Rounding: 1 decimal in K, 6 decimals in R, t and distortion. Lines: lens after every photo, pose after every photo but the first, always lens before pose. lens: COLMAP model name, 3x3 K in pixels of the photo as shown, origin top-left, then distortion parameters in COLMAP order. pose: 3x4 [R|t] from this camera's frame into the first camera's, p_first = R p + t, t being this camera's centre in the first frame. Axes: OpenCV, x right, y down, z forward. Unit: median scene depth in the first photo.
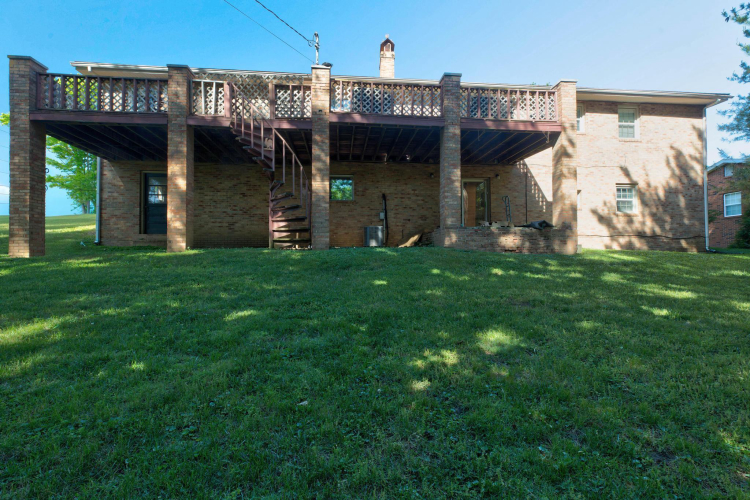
lens RADIAL K [[335.4, 0, 371.4], [0, 335.4, 250.6], [0, 0, 1]] dist [0.003972, -0.000180]
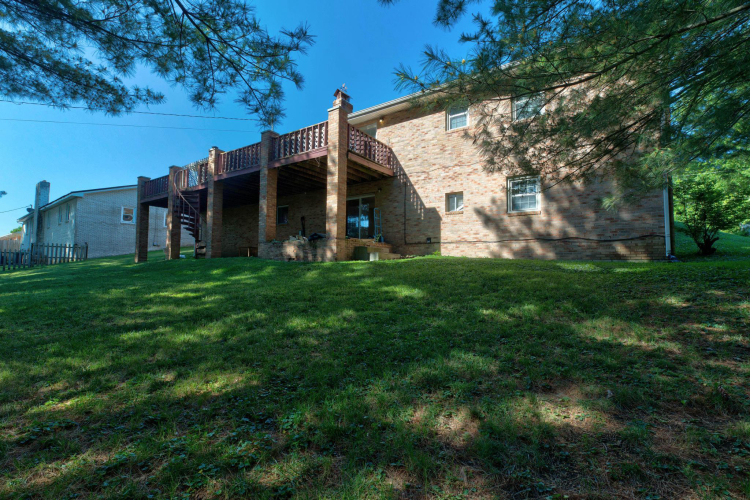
lens RADIAL K [[335.4, 0, 371.4], [0, 335.4, 250.6], [0, 0, 1]] dist [0.003972, -0.000180]
pose [[0.772061, -0.020283, -0.635224, 0.986629], [0.000800, 0.999521, -0.030943, 0.005728], [0.635548, 0.023382, 0.771707, 0.147932]]
